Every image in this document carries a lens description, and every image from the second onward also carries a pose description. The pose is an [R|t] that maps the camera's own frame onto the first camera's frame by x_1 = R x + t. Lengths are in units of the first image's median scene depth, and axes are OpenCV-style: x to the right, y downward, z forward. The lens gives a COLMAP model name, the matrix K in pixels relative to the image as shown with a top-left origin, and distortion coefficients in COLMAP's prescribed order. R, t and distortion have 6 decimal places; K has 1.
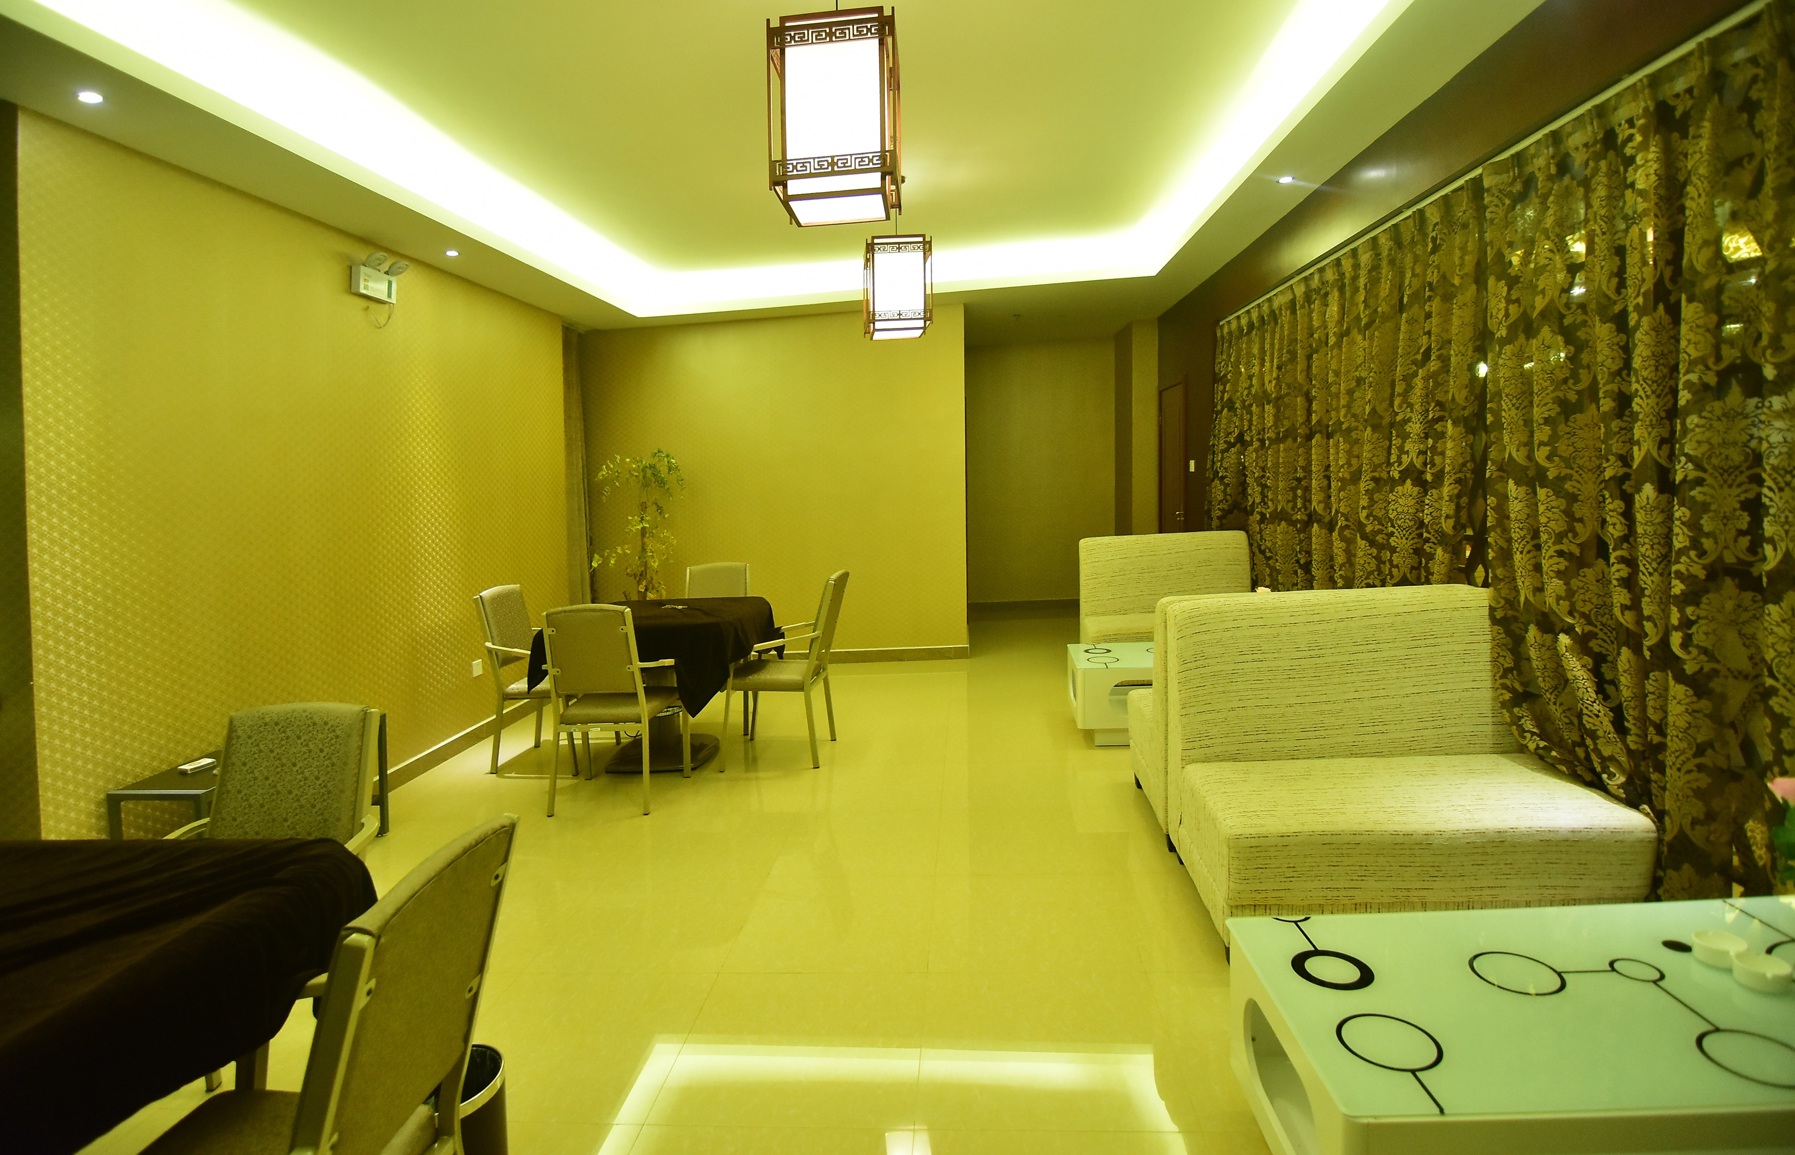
lens RADIAL K [[903.9, 0, 896.0], [0, 903.9, 483.1], [0, 0, 1]] dist [-0.029285, -0.000664]
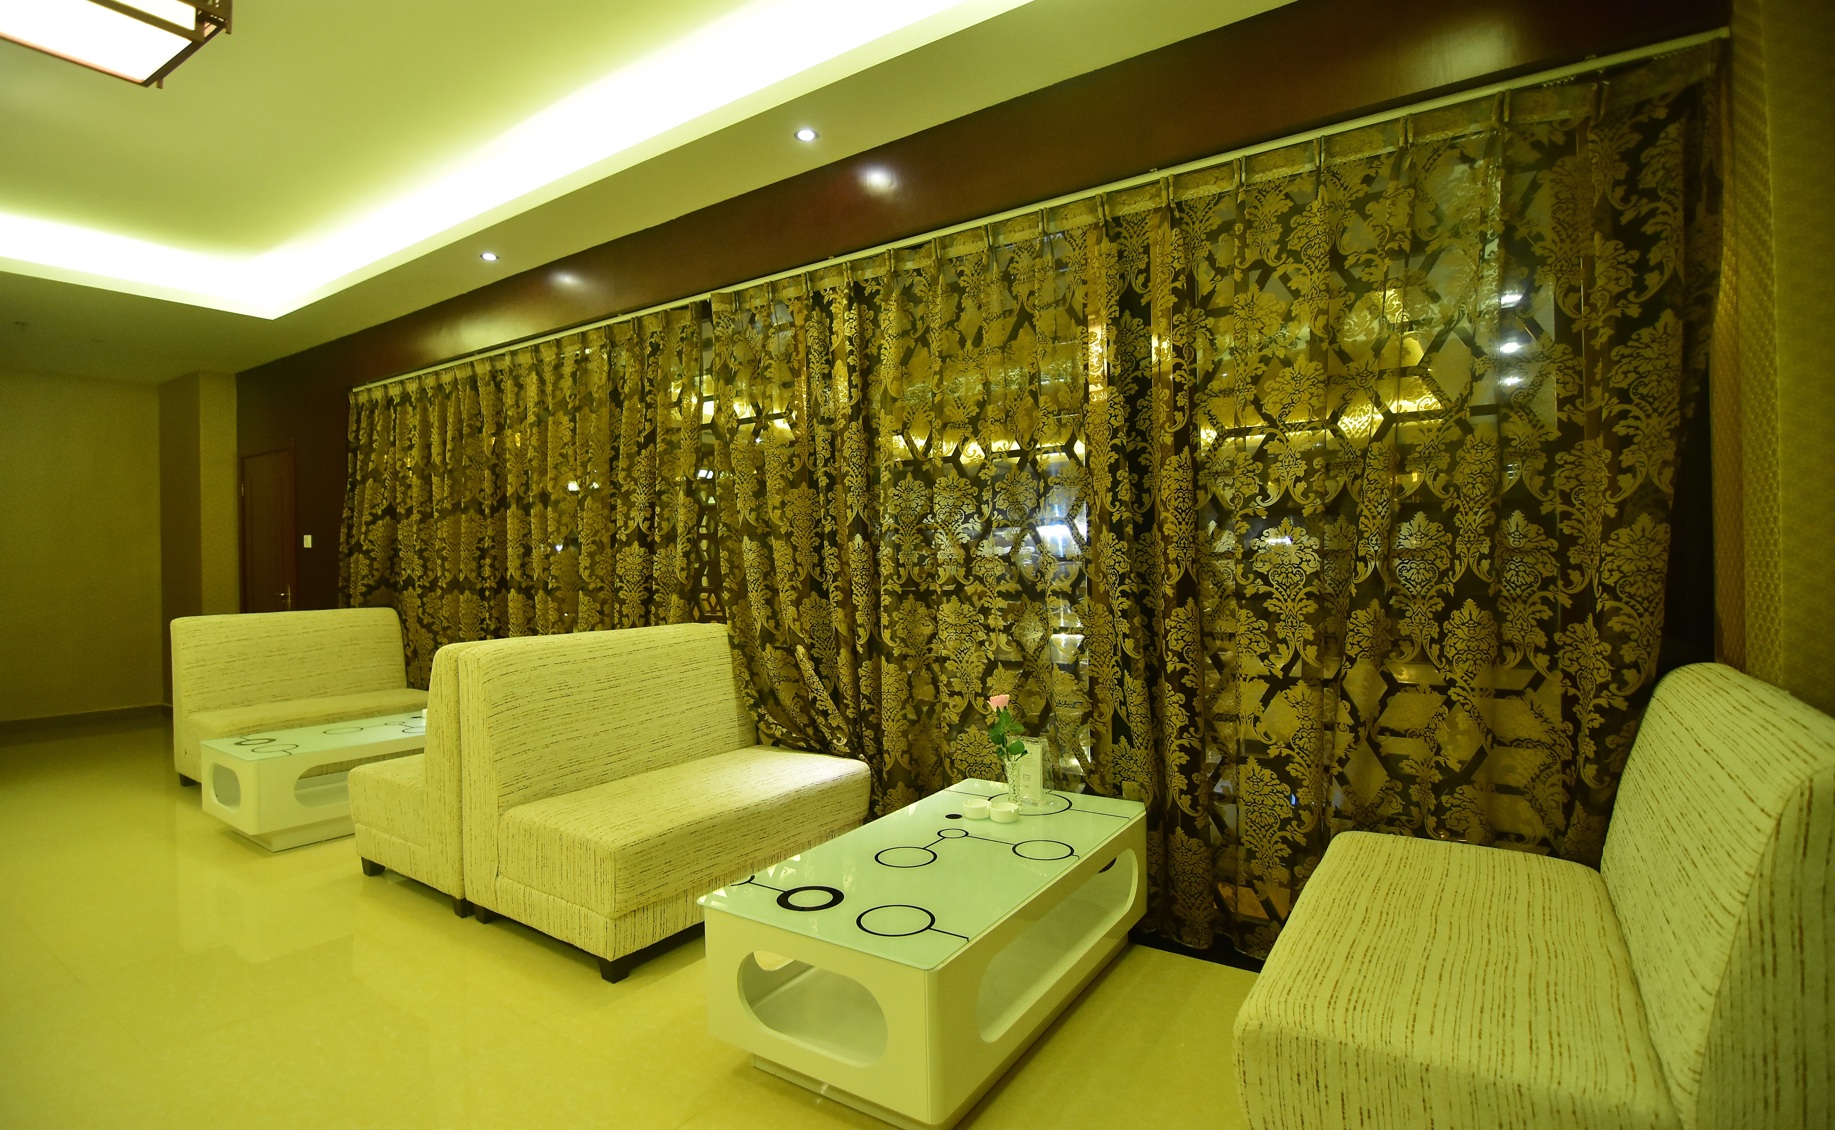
lens RADIAL K [[831.0, 0, 917.5], [0, 831.0, 565.0], [0, 0, 1]] dist [-0.019096, -0.000170]
pose [[0.491617, 0.042530, 0.869772, -0.234364], [-0.012610, 0.999050, -0.041724, 0.085361], [-0.870720, 0.009545, 0.491686, 0.189944]]
